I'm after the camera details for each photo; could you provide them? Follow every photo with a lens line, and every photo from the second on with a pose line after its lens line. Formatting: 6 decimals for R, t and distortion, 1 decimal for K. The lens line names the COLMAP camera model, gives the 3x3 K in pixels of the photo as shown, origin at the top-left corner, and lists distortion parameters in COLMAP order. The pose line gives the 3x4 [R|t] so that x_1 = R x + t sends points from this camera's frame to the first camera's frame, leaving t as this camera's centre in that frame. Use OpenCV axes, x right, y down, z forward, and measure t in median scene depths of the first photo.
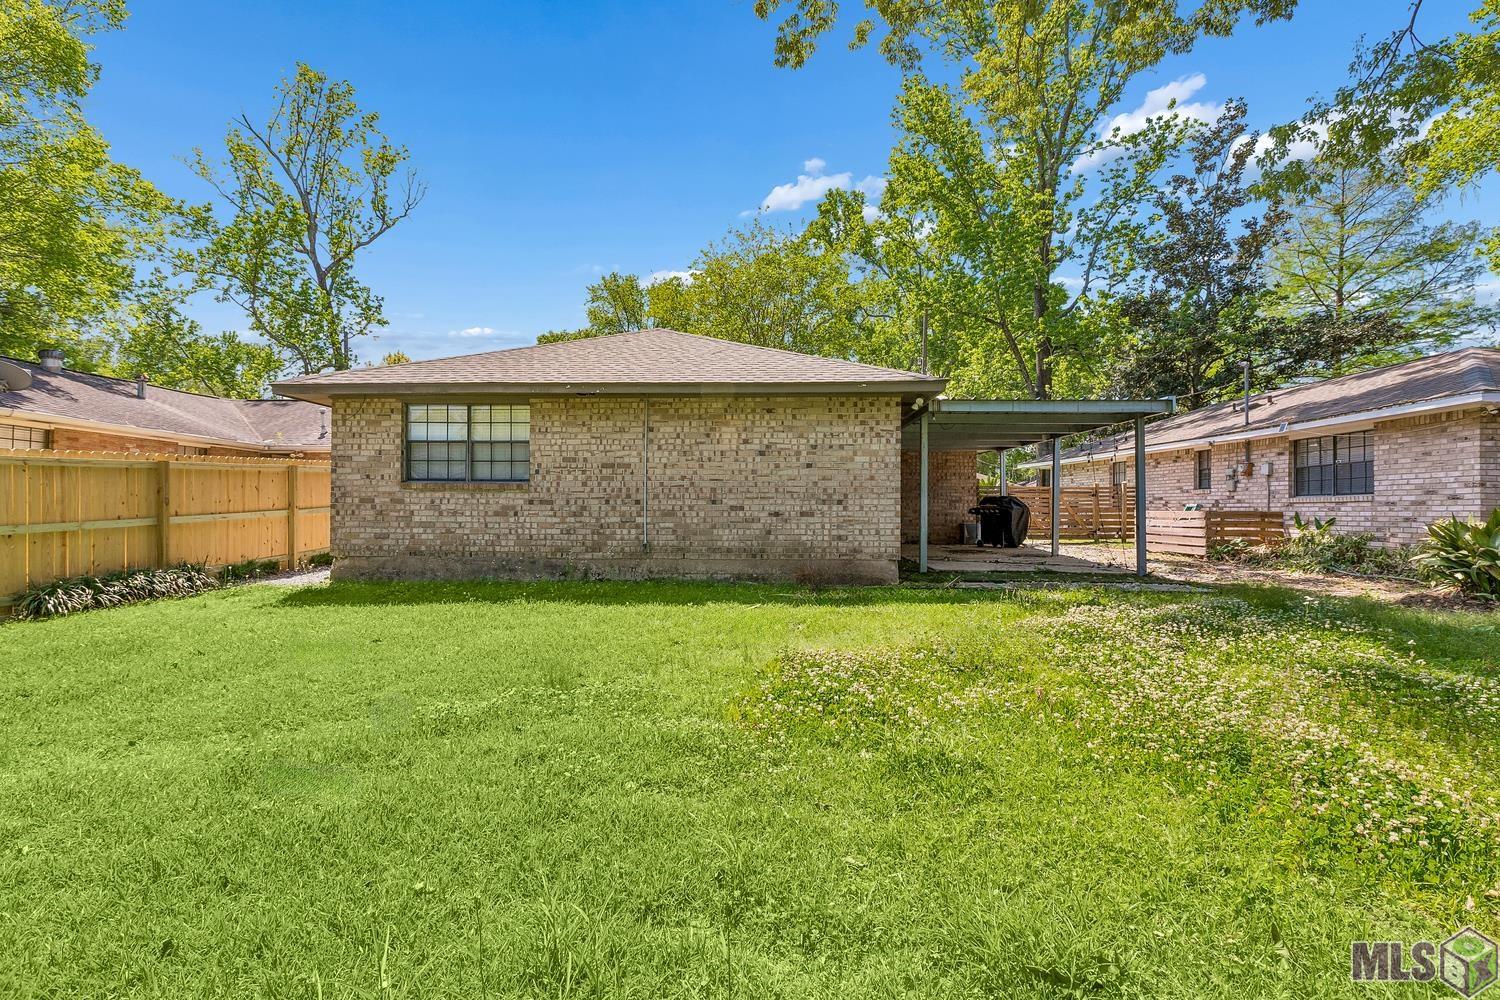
lens RADIAL K [[684.1, 0, 759.9], [0, 684.1, 503.2], [0, 0, 1]] dist [0.000242, -0.000050]
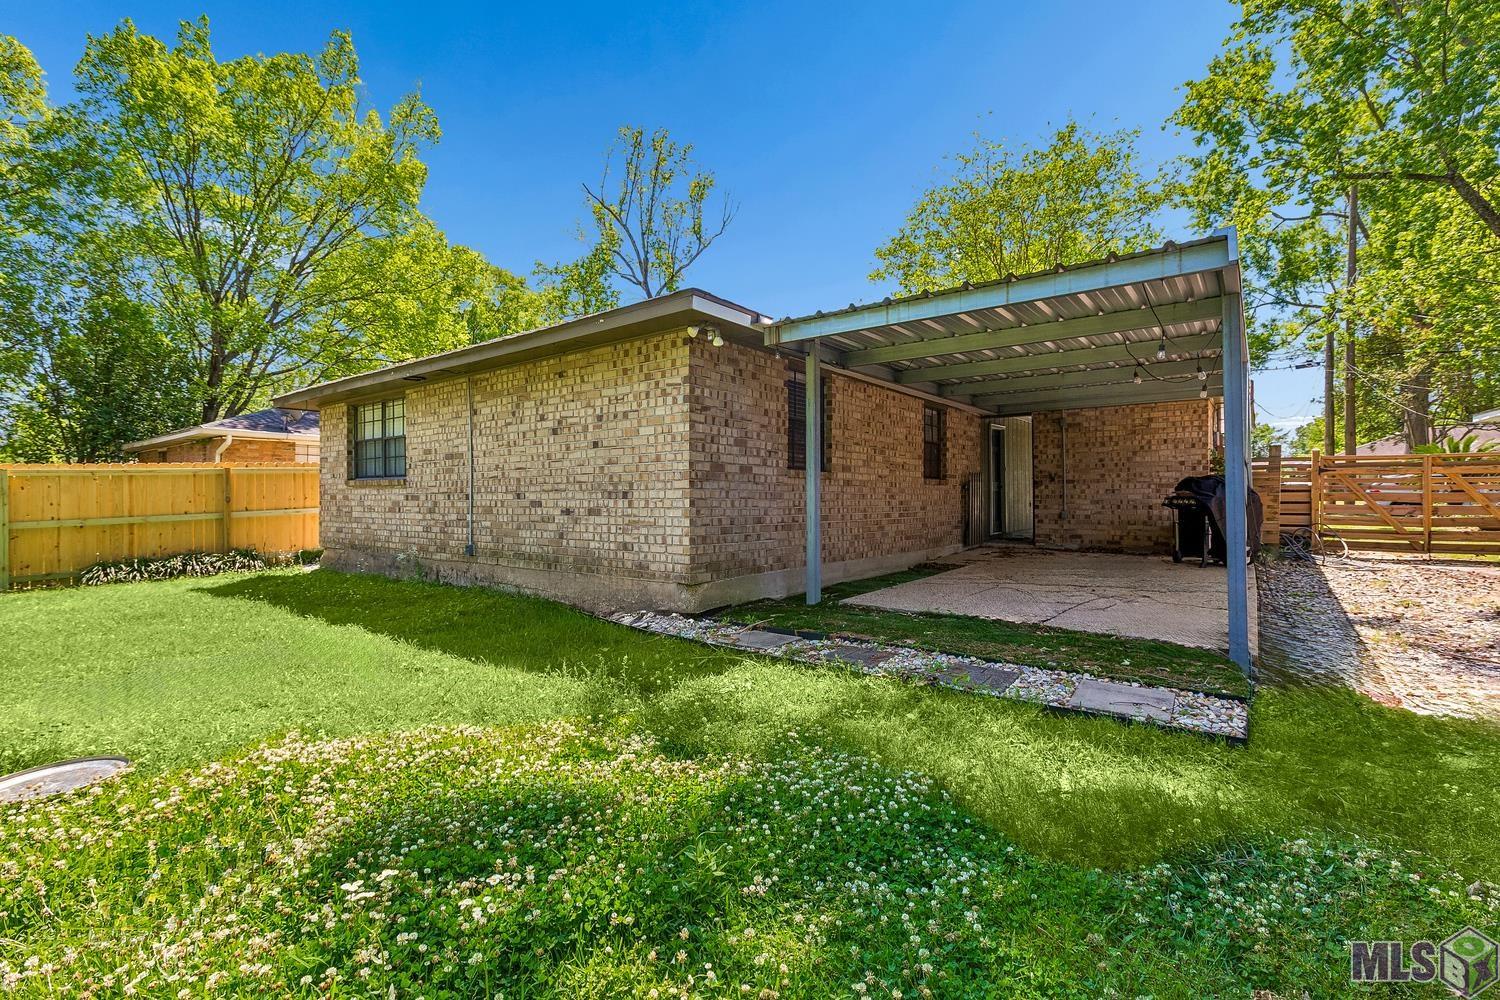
lens RADIAL K [[684.1, 0, 752.3], [0, 684.1, 494.0], [0, 0, 1]] dist [0.000242, -0.000050]
pose [[0.807006, -0.010437, -0.590451, 0.629565], [0.012467, 0.999922, -0.000636, -0.000496], [0.590412, -0.006848, 0.807073, 0.516262]]
